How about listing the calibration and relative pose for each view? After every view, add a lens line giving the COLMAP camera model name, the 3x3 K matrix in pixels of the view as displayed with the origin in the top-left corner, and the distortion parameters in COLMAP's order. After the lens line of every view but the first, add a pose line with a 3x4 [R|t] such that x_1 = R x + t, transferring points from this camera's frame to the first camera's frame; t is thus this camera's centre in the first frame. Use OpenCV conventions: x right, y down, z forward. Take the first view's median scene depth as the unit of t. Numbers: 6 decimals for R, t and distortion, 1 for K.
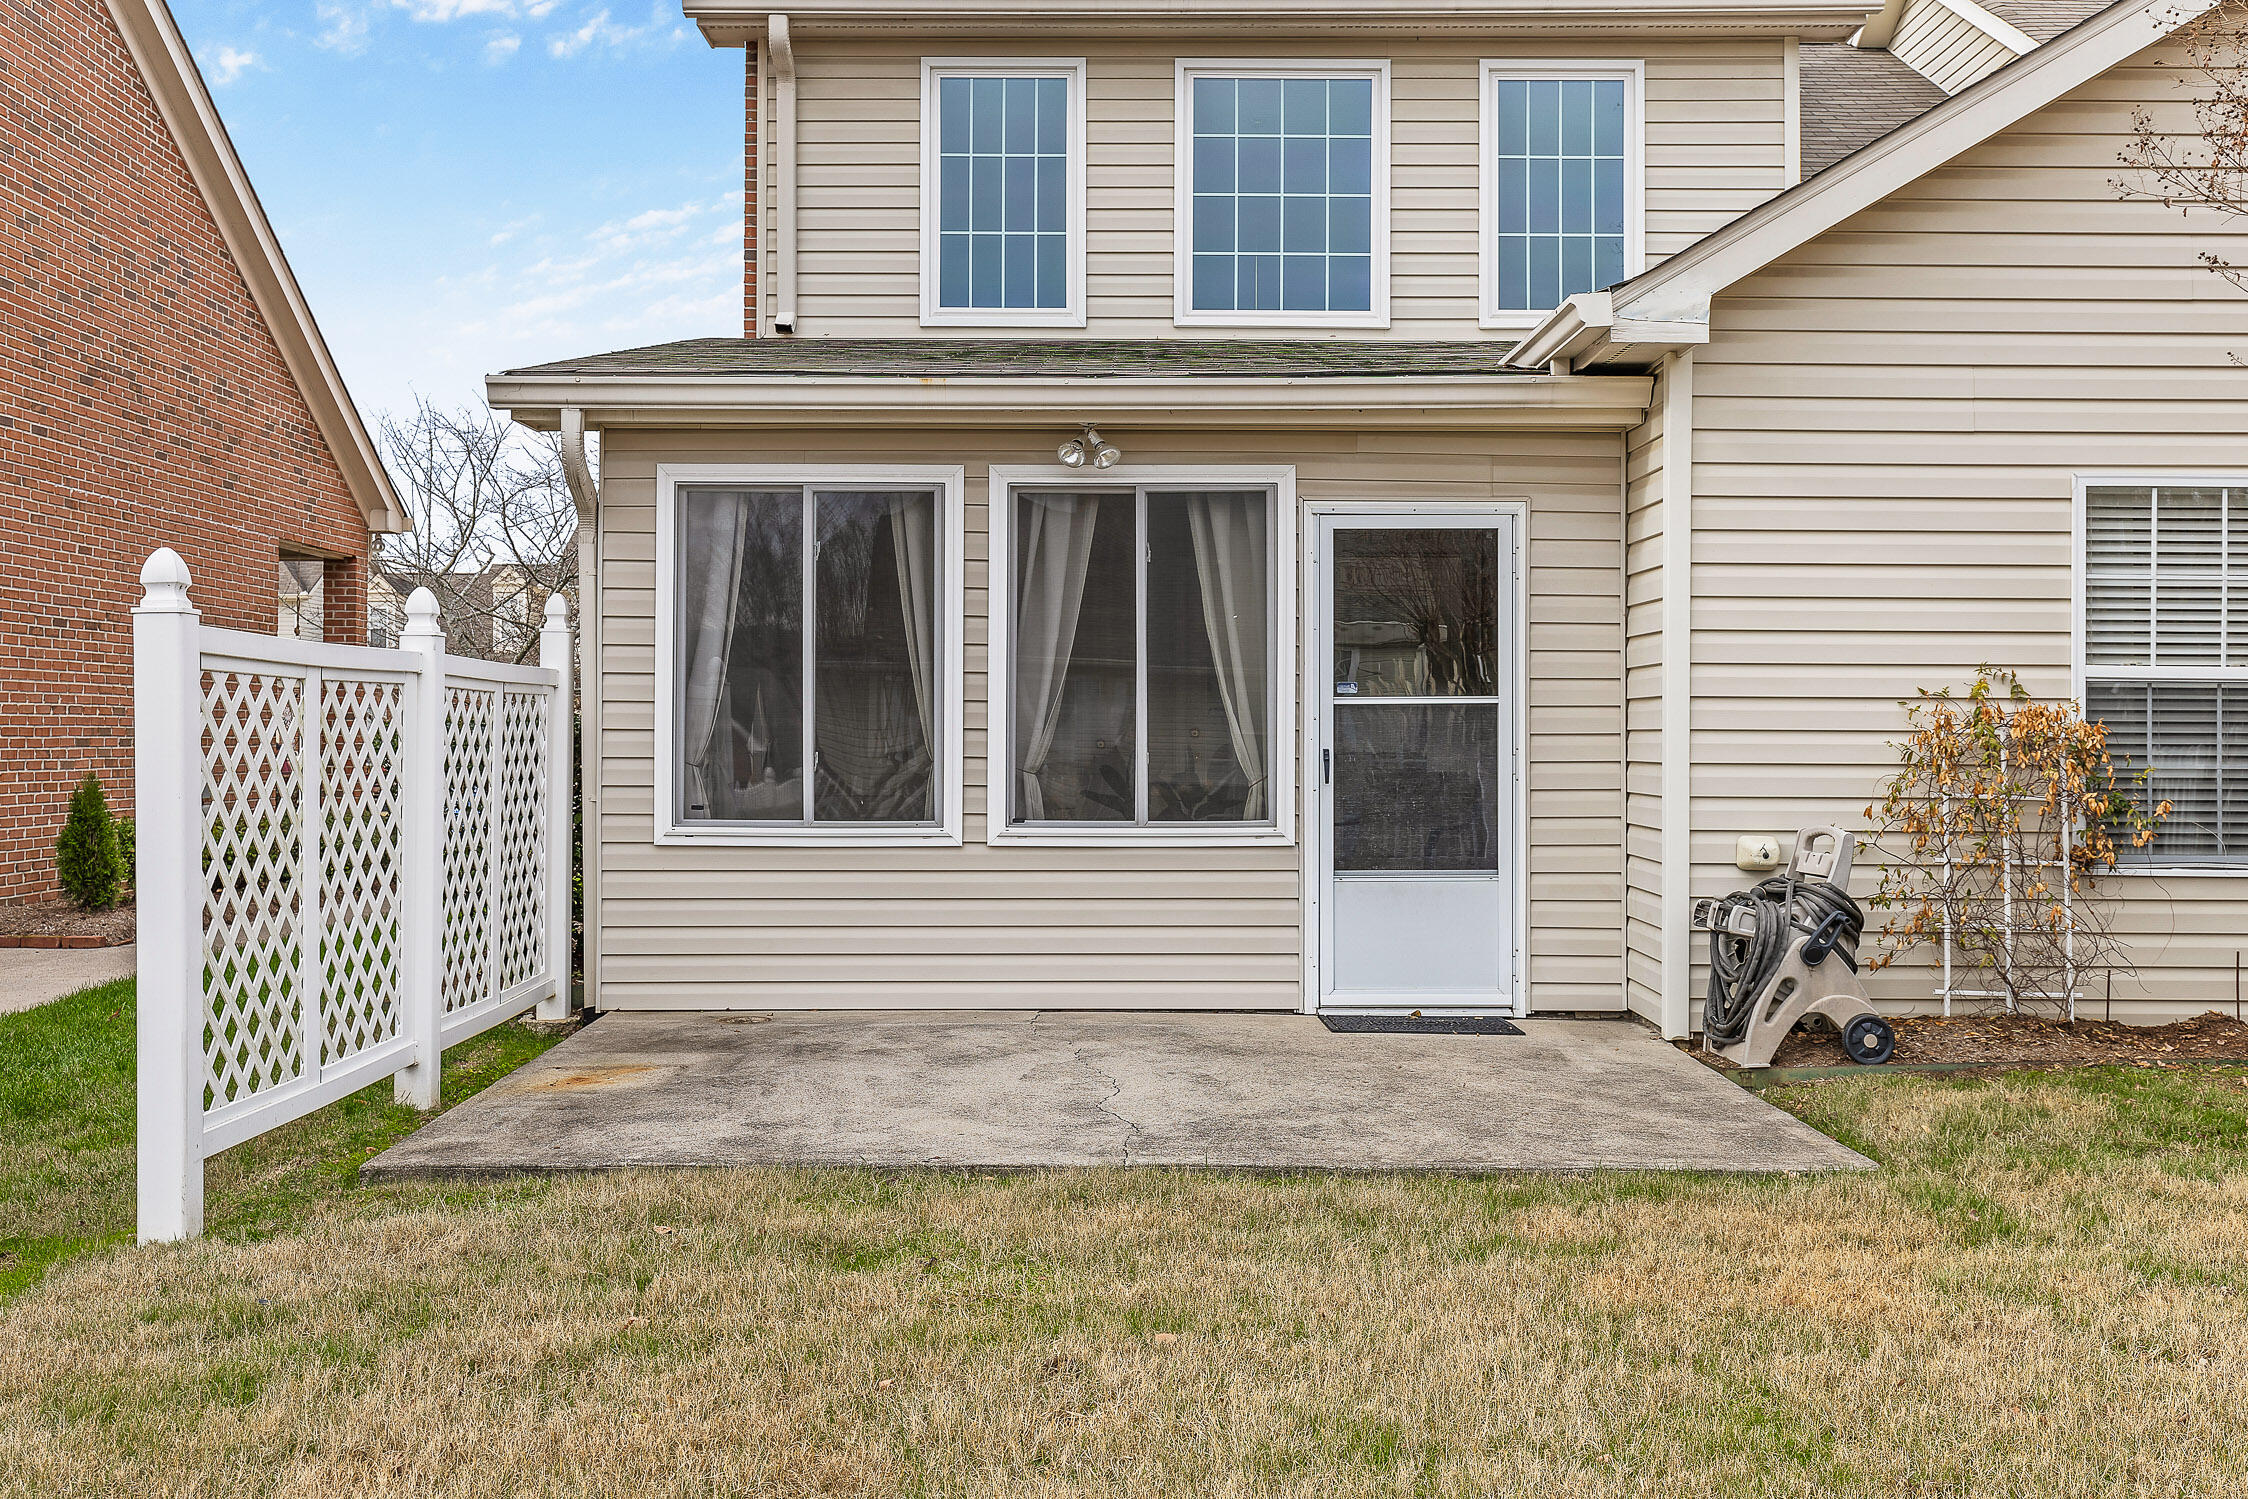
lens RADIAL K [[2144.9, 0, 1112.2], [0, 2144.9, 712.1], [0, 0, 1]] dist [0.007287, 0.000000]
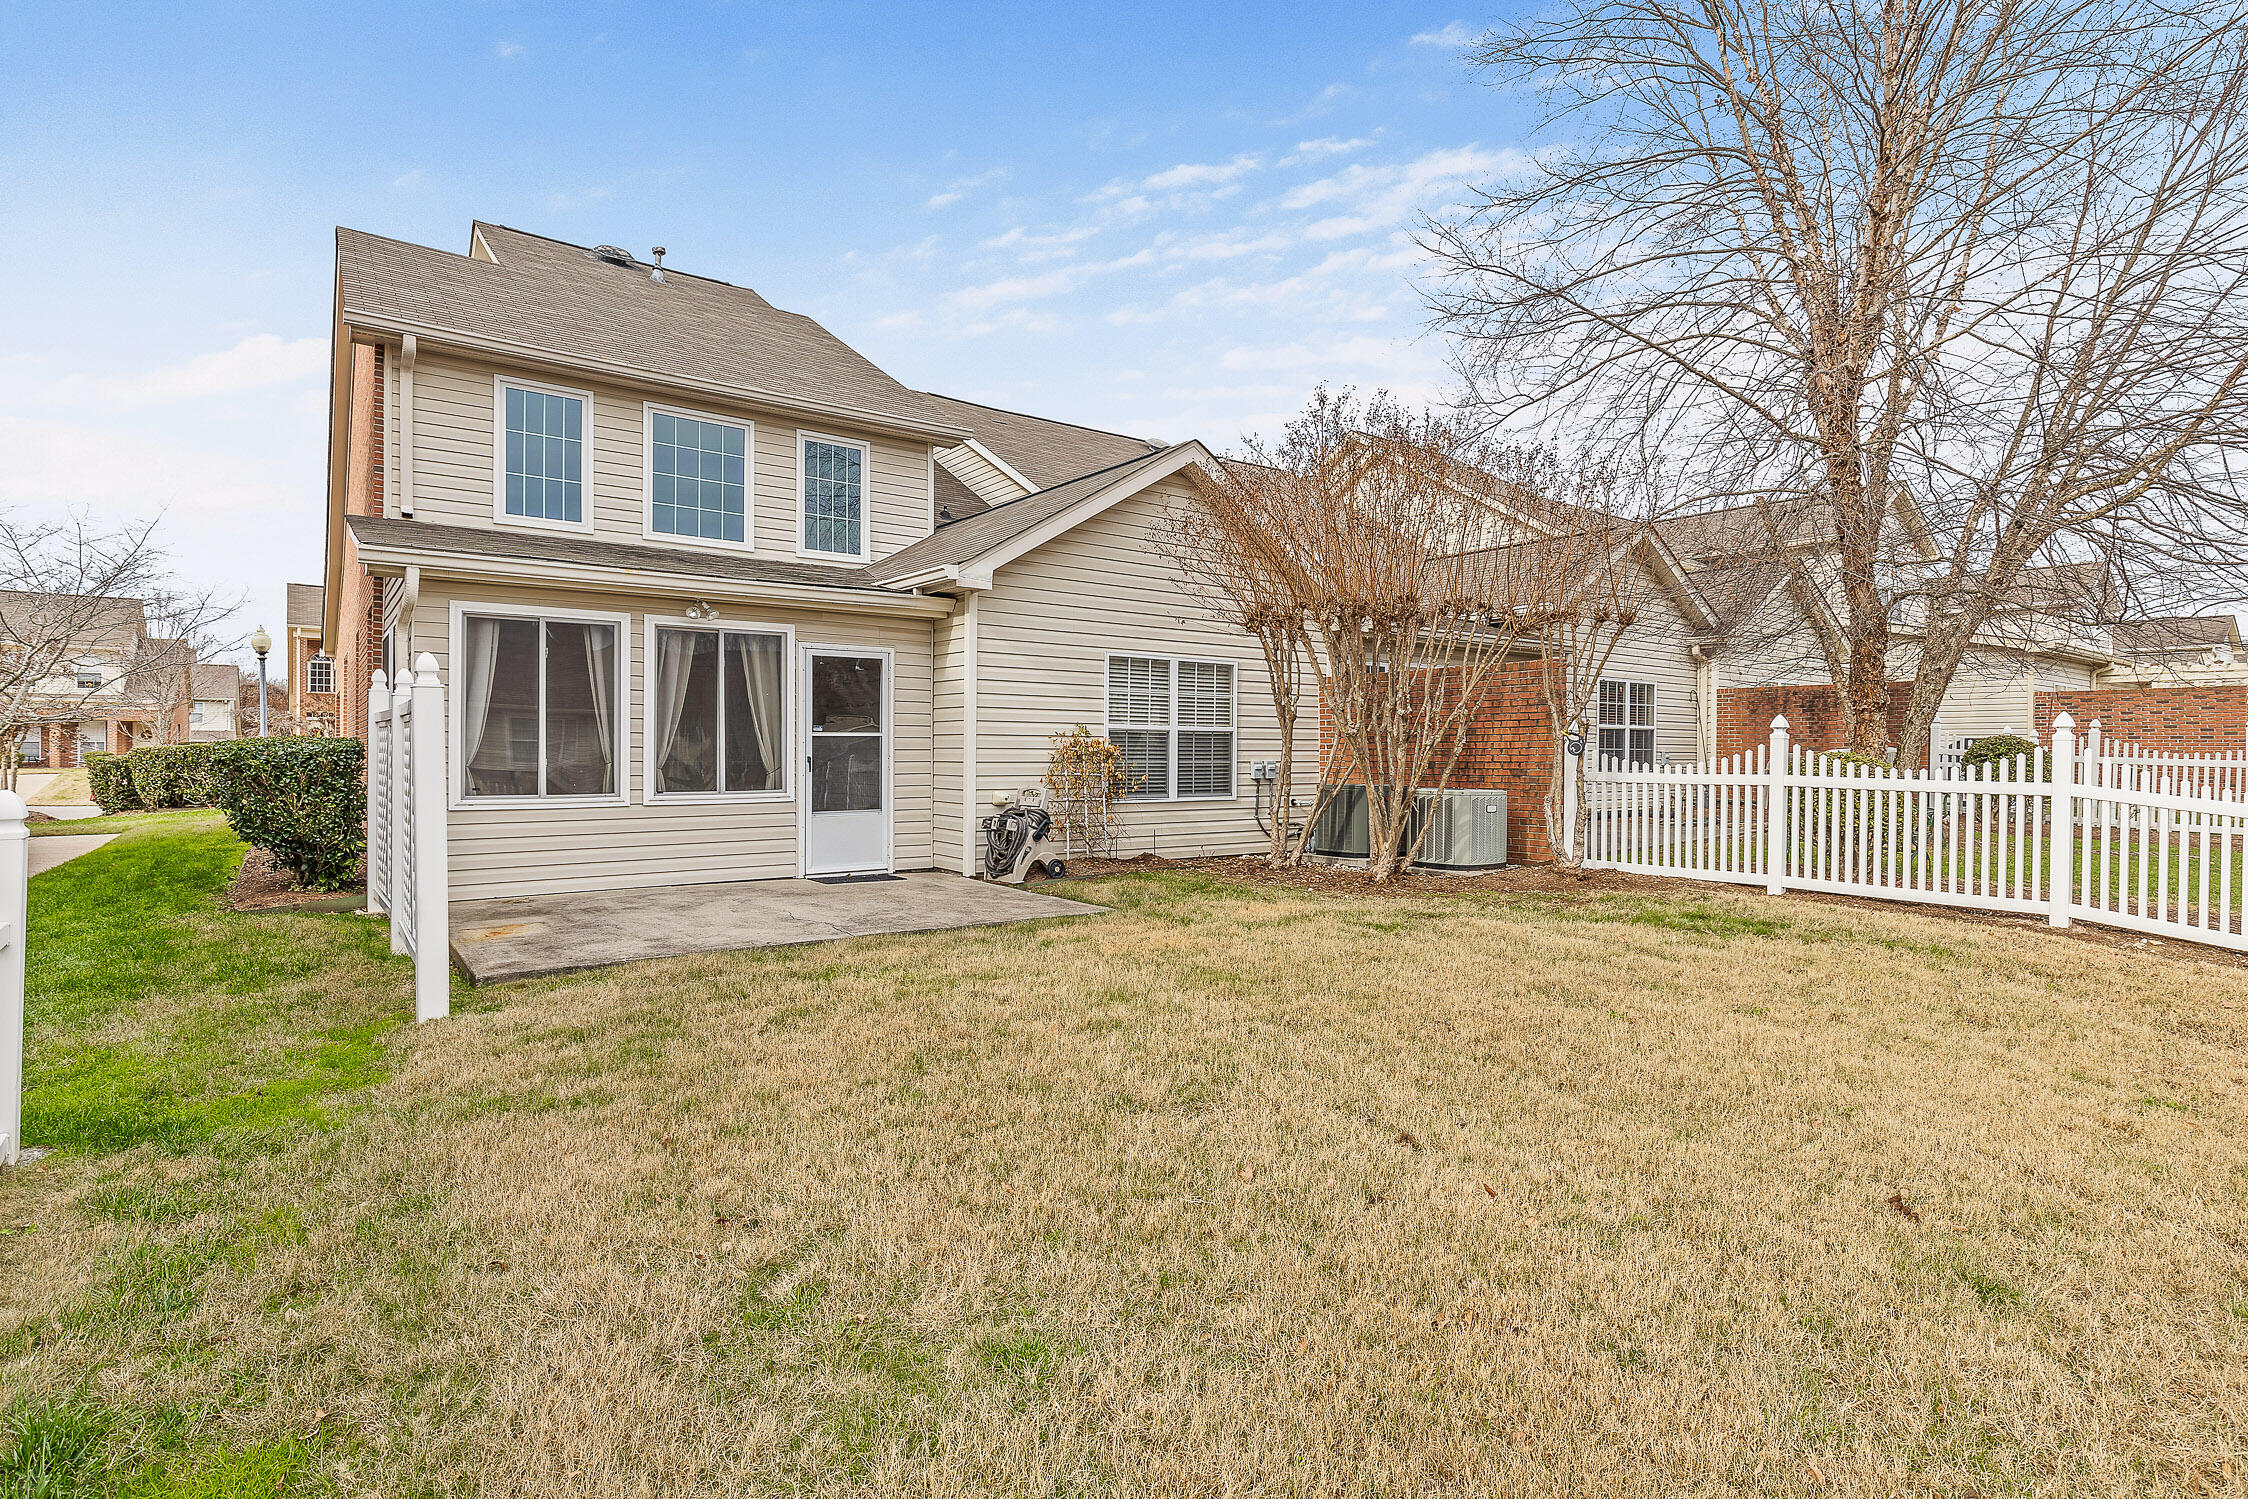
lens RADIAL K [[1094.3, 0, 1104.0], [0, 1094.3, 760.1], [0, 0, 1]] dist [-0.003894, -0.000787]
pose [[0.808378, -0.005380, 0.588639, -0.312005], [-0.008227, 0.999757, 0.020436, -0.004031], [-0.588606, -0.021362, 0.808138, -0.074705]]
